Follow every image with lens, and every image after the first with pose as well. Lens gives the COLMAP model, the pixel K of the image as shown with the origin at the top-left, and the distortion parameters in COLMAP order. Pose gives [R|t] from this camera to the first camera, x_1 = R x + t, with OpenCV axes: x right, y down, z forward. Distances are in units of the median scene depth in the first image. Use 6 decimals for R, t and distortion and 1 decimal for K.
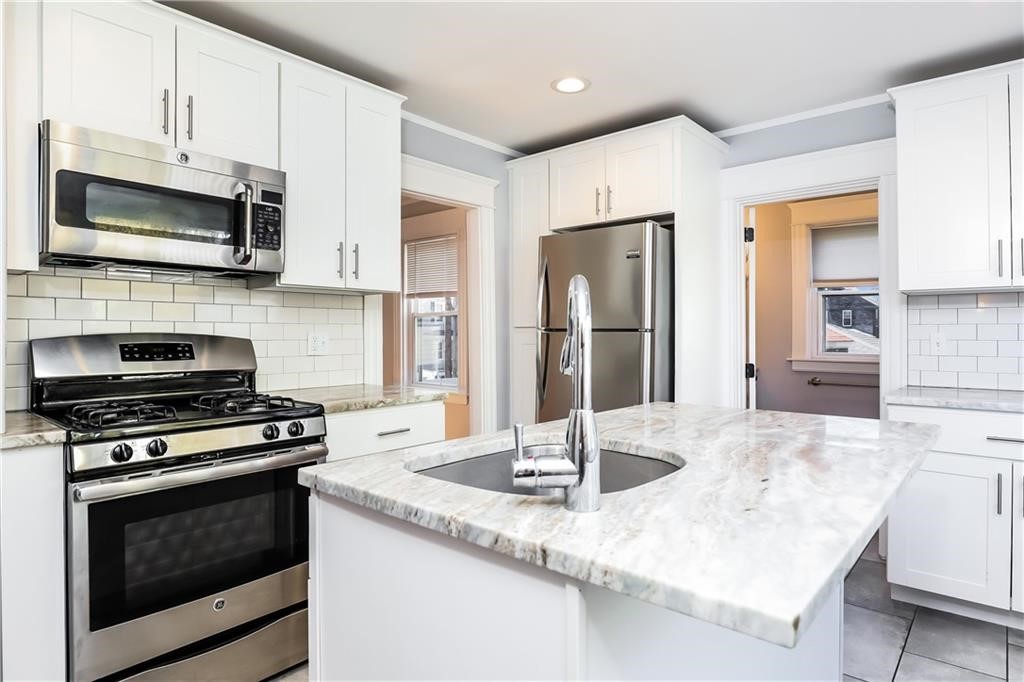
lens RADIAL K [[561.6, 0, 510.0], [0, 561.6, 332.1], [0, 0, 1]] dist [-0.004965, -0.000564]
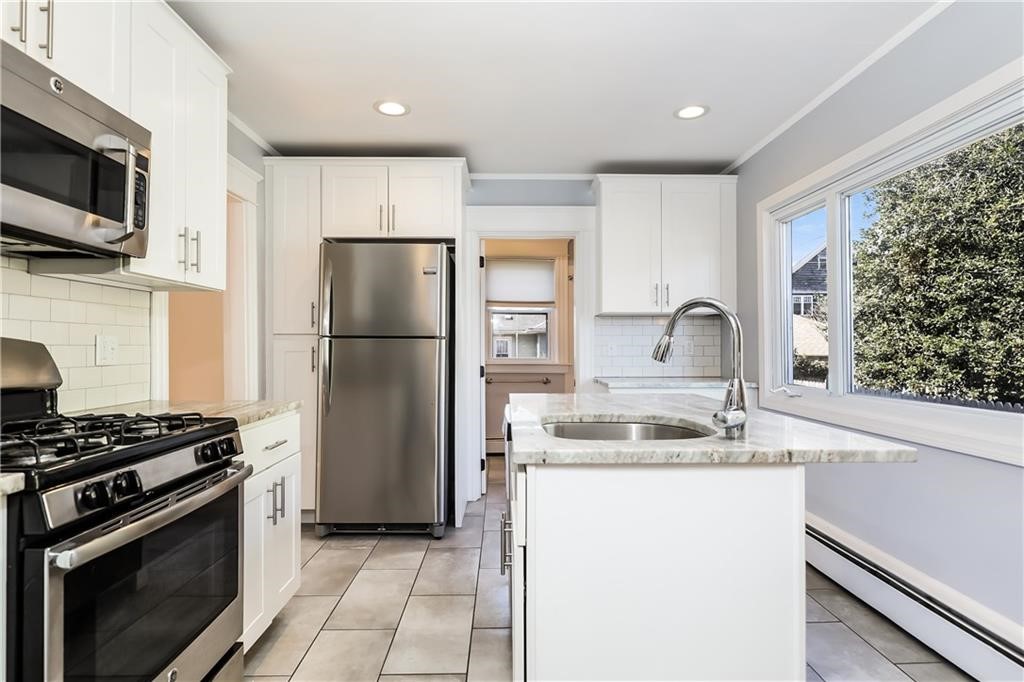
lens RADIAL K [[561.6, 0, 488.5], [0, 561.6, 338.8], [0, 0, 1]] dist [-0.004965, -0.000564]
pose [[0.754774, 0.008881, 0.655925, -0.571884], [-0.000432, 0.999915, -0.013042, 0.017891], [-0.655985, 0.009560, 0.754713, 0.092680]]
